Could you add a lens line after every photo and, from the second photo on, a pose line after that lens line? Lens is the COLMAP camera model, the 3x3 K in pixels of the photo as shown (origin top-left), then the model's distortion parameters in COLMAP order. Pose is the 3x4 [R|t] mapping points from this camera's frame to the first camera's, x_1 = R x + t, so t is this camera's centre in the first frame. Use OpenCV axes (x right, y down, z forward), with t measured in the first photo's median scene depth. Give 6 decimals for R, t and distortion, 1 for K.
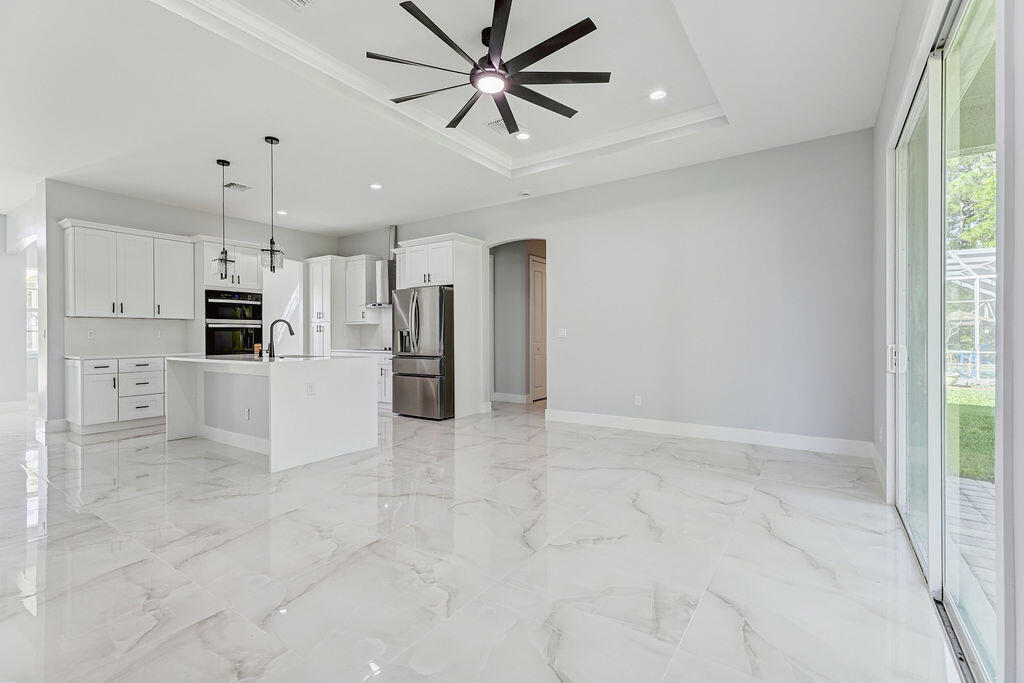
lens RADIAL K [[456.4, 0, 505.5], [0, 456.4, 335.2], [0, 0, 1]] dist [-0.000796, 0.002197]
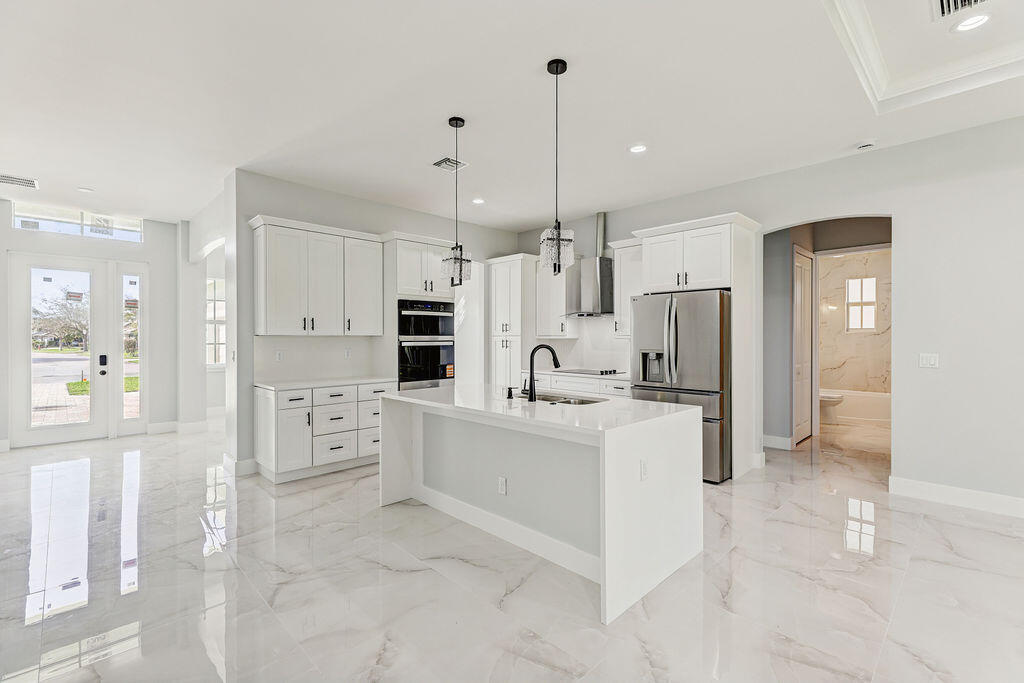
lens RADIAL K [[456.4, 0, 503.2], [0, 456.4, 337.3], [0, 0, 1]] dist [-0.000796, 0.002197]
pose [[0.979361, 0.002977, -0.202096, -0.314619], [-0.002726, 0.999995, 0.001524, -0.034758], [0.202100, -0.000941, 0.979365, 0.249343]]
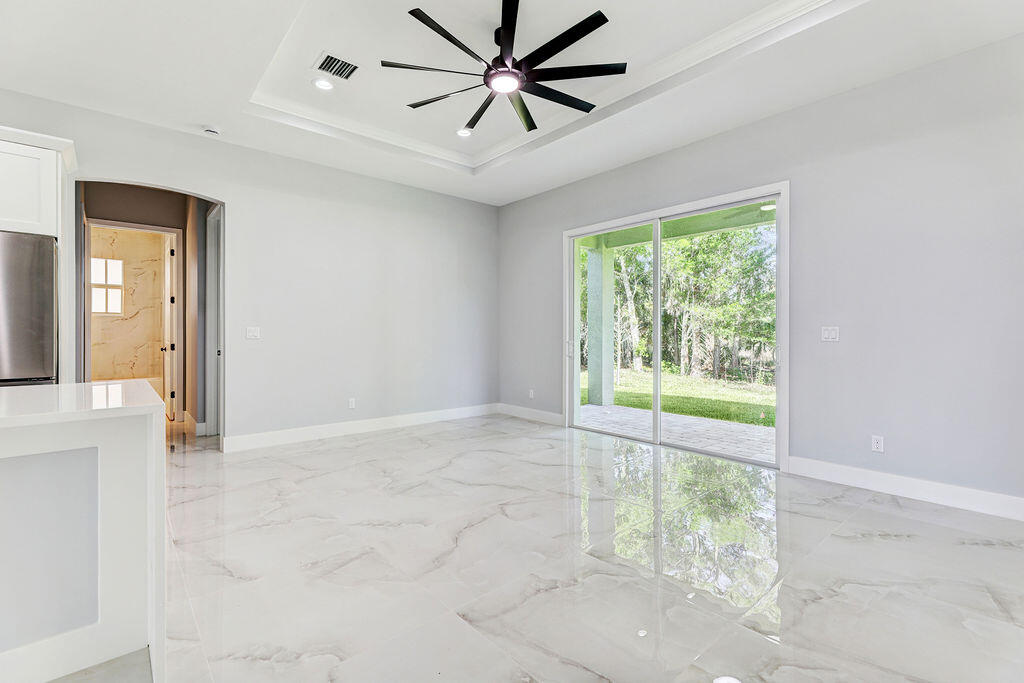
lens RADIAL K [[456.4, 0, 521.5], [0, 456.4, 342.1], [0, 0, 1]] dist [-0.000796, 0.002197]
pose [[0.225897, -0.007693, 0.974121, -0.426771], [-0.002423, 0.999961, 0.008459, -0.012457], [-0.974148, -0.004271, 0.225869, 0.322597]]
